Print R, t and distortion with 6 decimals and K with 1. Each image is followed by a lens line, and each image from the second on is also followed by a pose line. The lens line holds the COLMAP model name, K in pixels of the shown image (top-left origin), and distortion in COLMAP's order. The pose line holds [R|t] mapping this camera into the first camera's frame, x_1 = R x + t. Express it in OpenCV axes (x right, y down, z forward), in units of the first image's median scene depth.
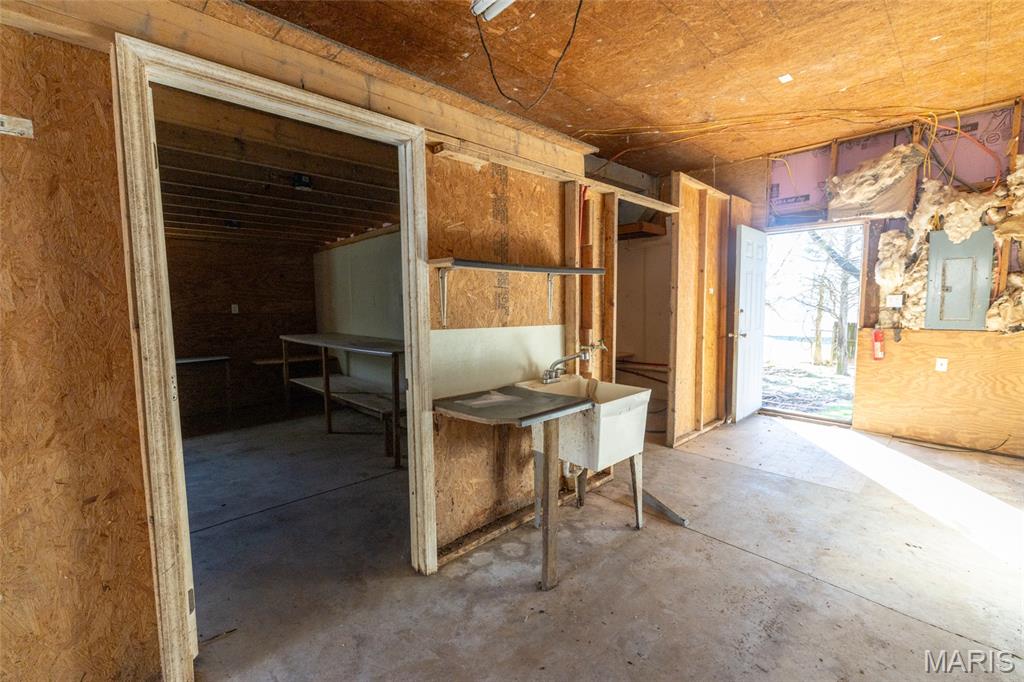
lens RADIAL K [[441.8, 0, 507.7], [0, 441.8, 343.4], [0, 0, 1]] dist [0.002010, 0.000064]
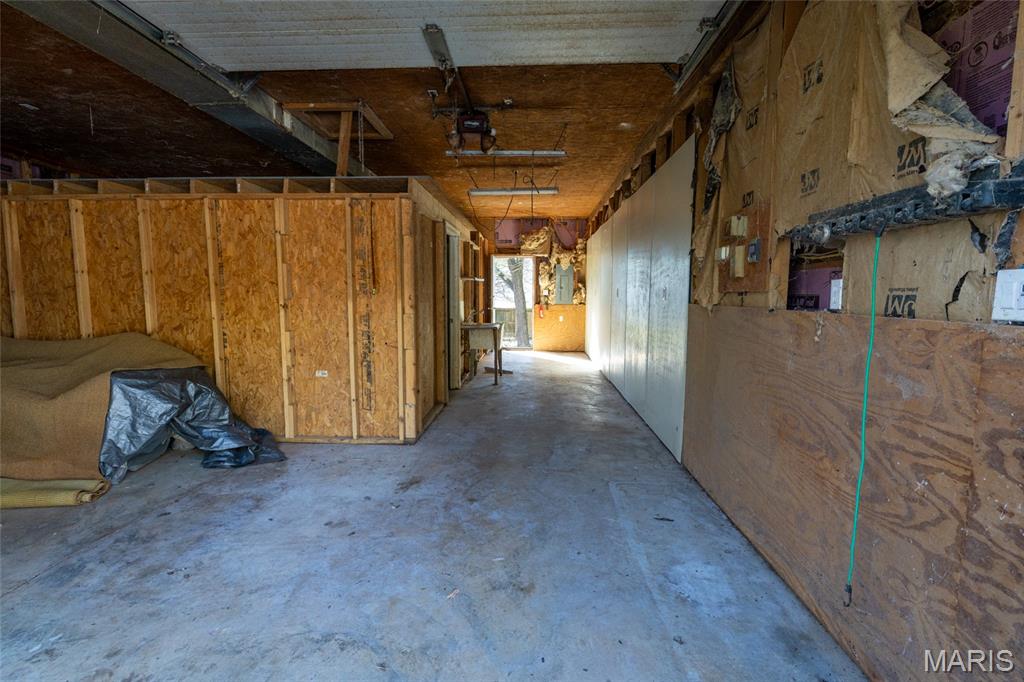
lens RADIAL K [[499.1, 0, 514.2], [0, 499.1, 336.7], [0, 0, 1]] dist [-0.000240, -0.000089]
pose [[0.718196, -0.050799, 0.693984, -1.120488], [0.049461, 0.998536, 0.021905, 0.073786], [-0.694081, 0.018593, 0.719657, -0.799267]]
